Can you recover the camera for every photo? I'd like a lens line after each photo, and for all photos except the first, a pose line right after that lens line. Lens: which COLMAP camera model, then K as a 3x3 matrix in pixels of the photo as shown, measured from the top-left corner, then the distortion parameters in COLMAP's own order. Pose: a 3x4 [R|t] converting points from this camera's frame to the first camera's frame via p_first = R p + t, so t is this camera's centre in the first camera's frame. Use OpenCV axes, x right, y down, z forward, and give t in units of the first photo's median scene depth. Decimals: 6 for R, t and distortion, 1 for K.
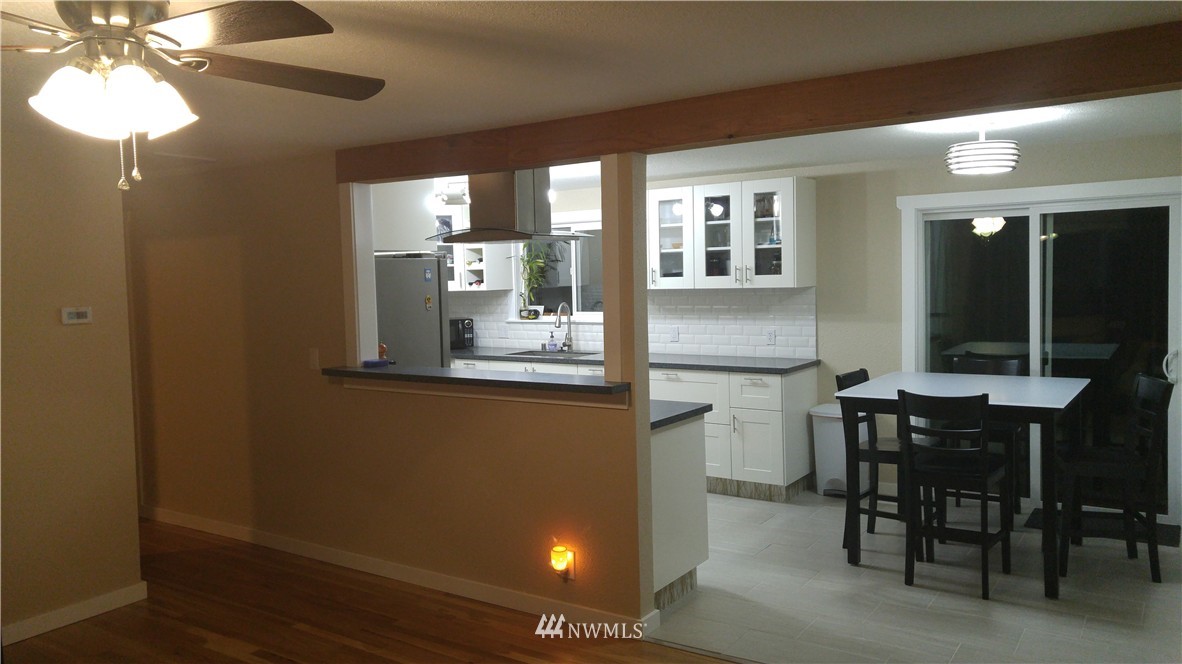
lens RADIAL K [[881.1, 0, 578.6], [0, 881.1, 318.0], [0, 0, 1]] dist [0.069954, -0.122207]
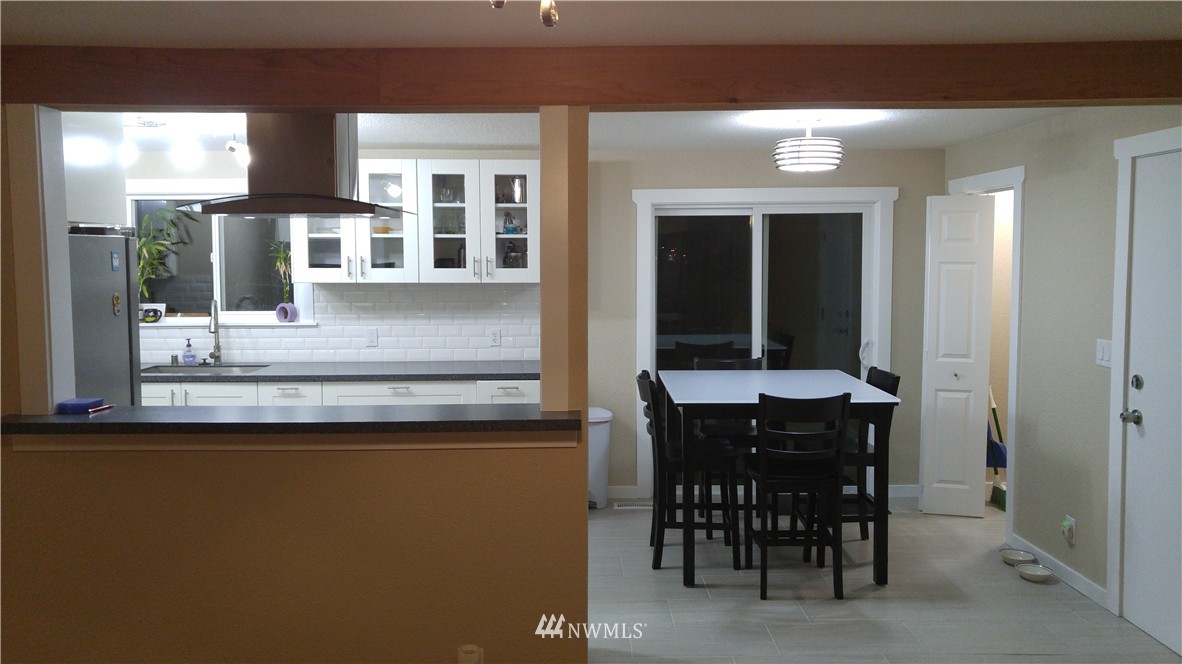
lens RADIAL K [[881.1, 0, 578.6], [0, 881.1, 318.0], [0, 0, 1]] dist [0.069954, -0.122207]
pose [[0.820603, -0.019019, 0.571182, -0.230179], [0.012619, 0.999805, 0.015162, -0.011261], [-0.571359, -0.005234, 0.820684, 0.235615]]
